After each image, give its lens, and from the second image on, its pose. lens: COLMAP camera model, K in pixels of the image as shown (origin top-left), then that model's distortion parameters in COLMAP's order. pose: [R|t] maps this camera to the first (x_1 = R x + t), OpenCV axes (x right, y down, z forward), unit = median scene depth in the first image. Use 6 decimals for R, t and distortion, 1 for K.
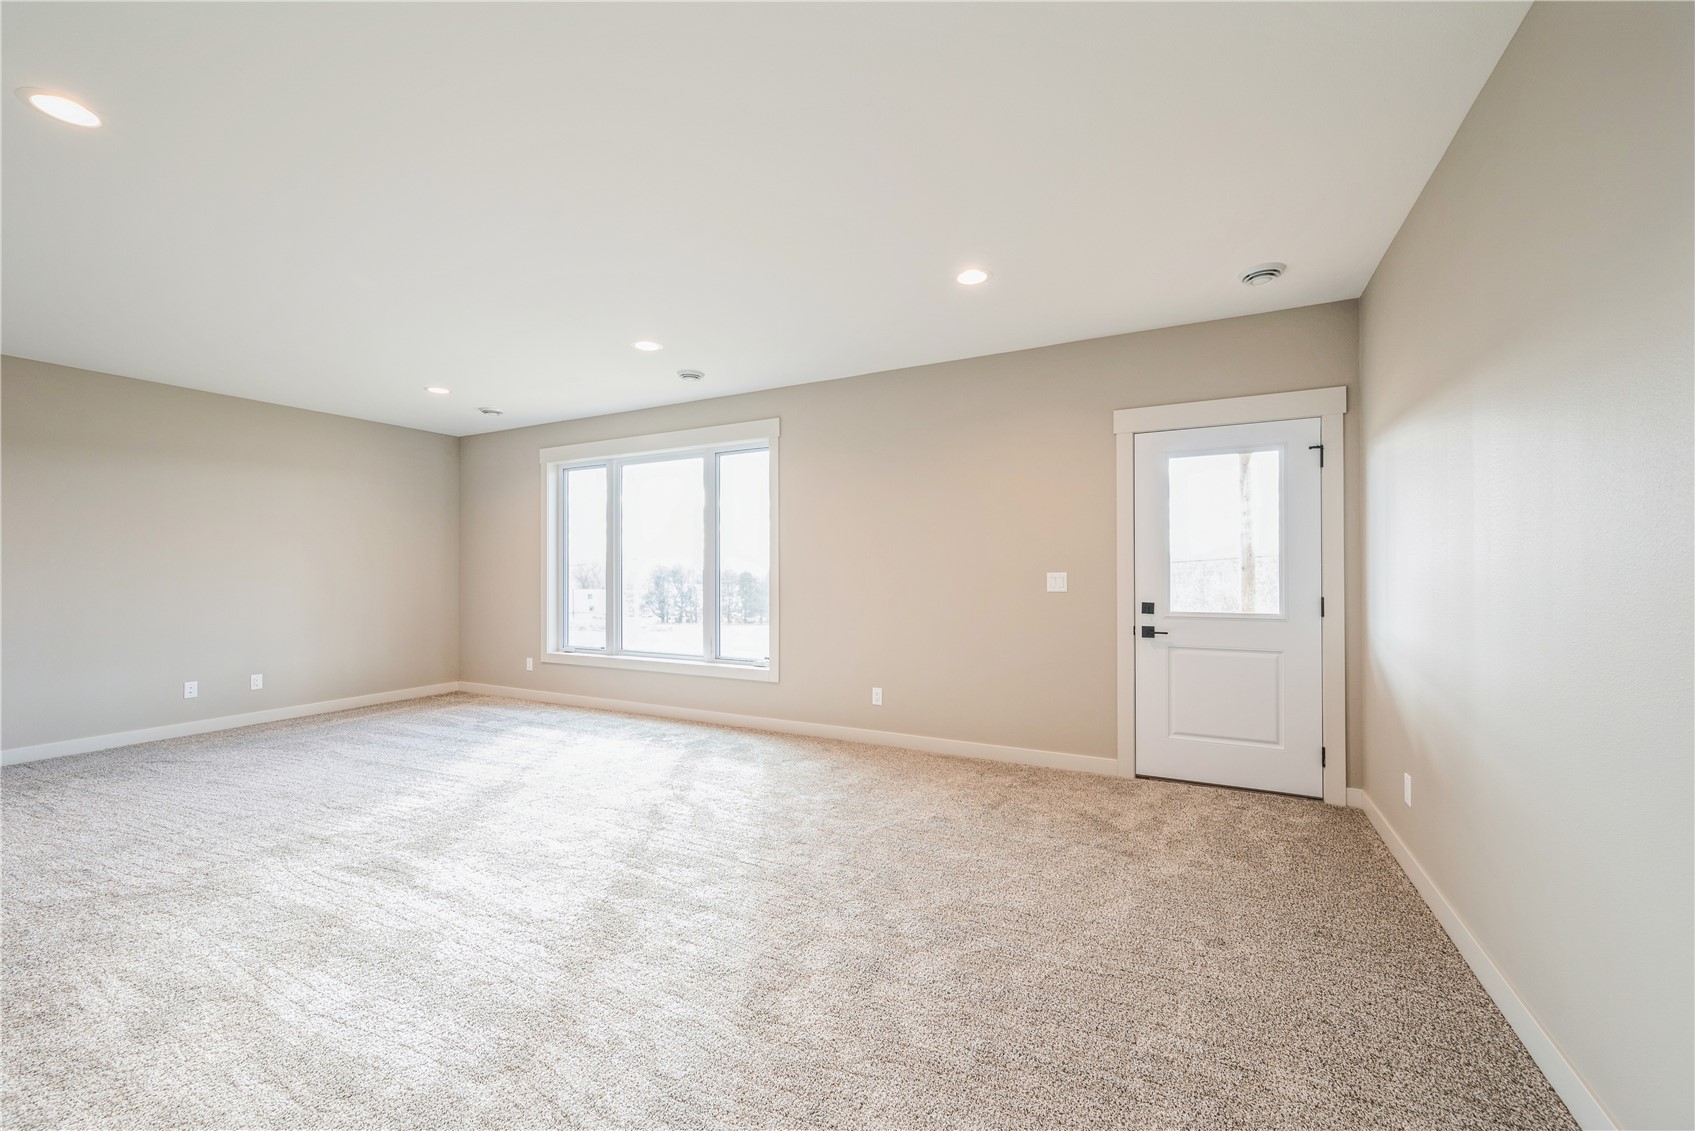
lens RADIAL K [[678.8, 0, 852.3], [0, 678.8, 568.7], [0, 0, 1]] dist [-0.000556, 0.000311]
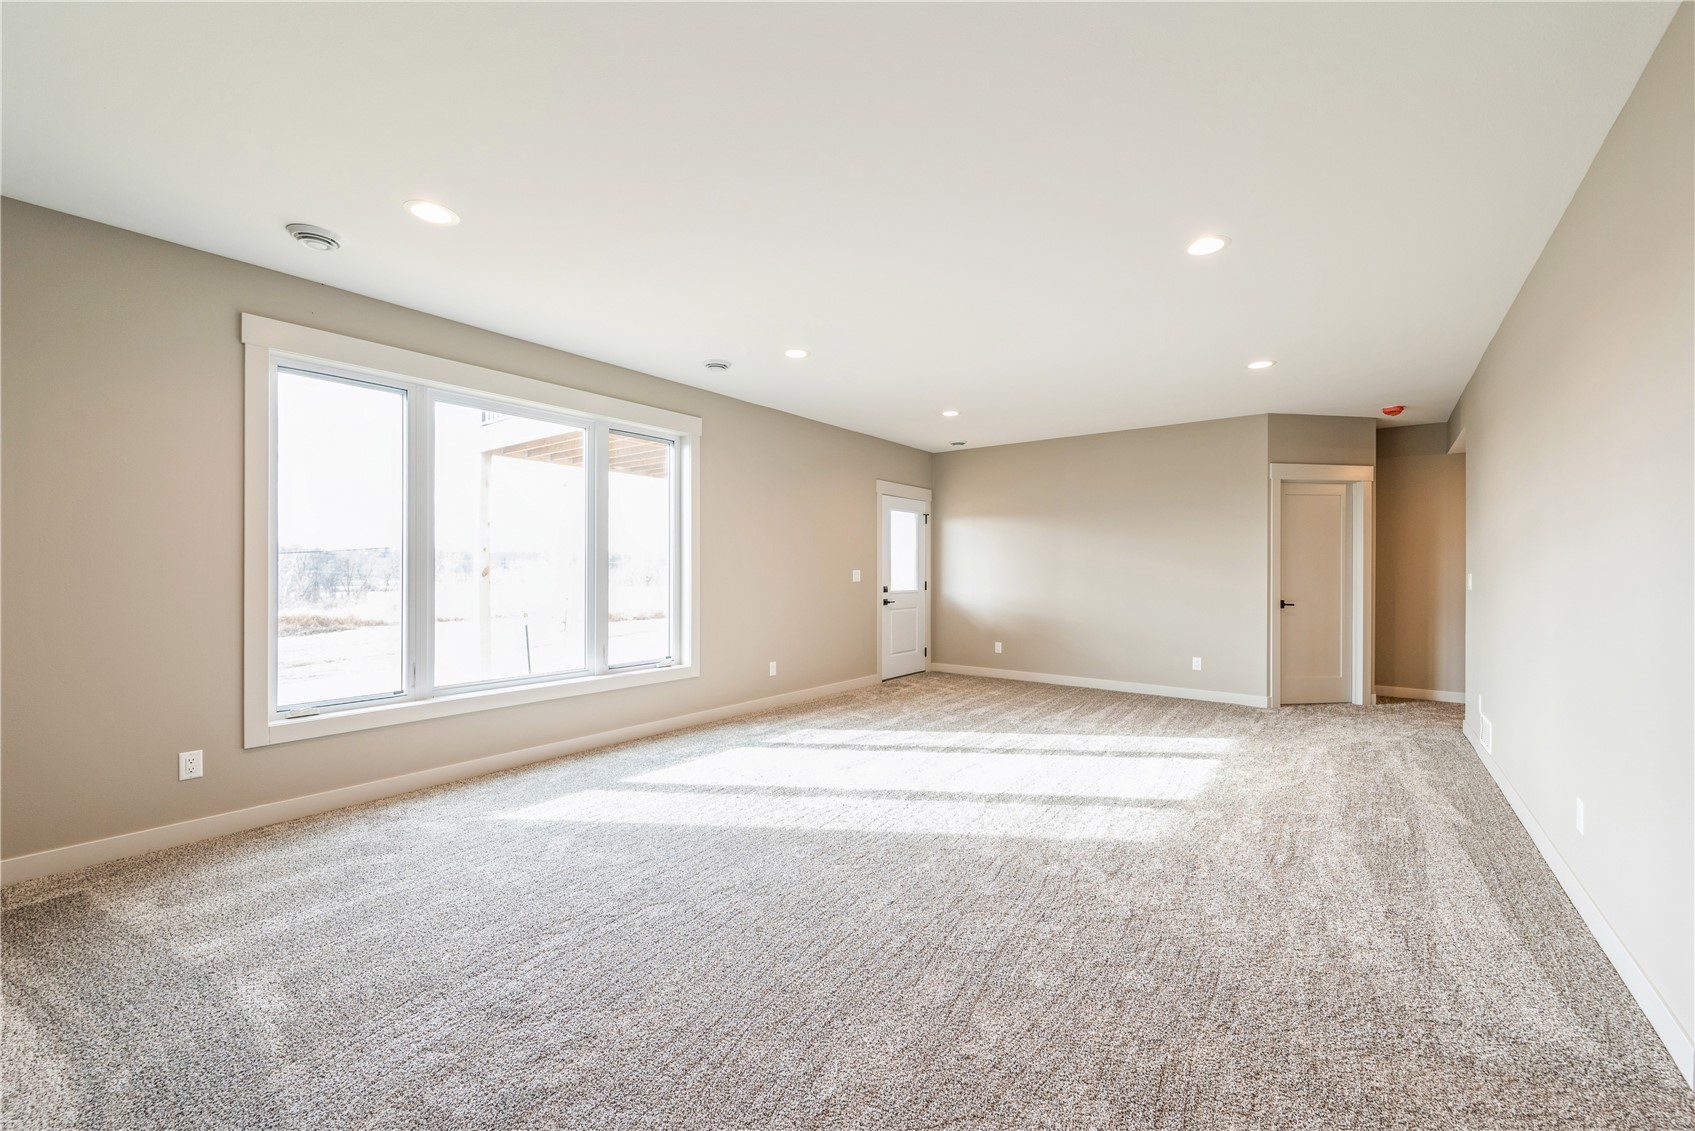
lens RADIAL K [[678.8, 0, 852.3], [0, 678.8, 568.7], [0, 0, 1]] dist [-0.000556, 0.000311]
pose [[0.154761, 0.010420, 0.987897, -1.367084], [-0.002369, 0.999945, -0.010176, 0.019481], [-0.987949, -0.000766, 0.154777, 0.773571]]
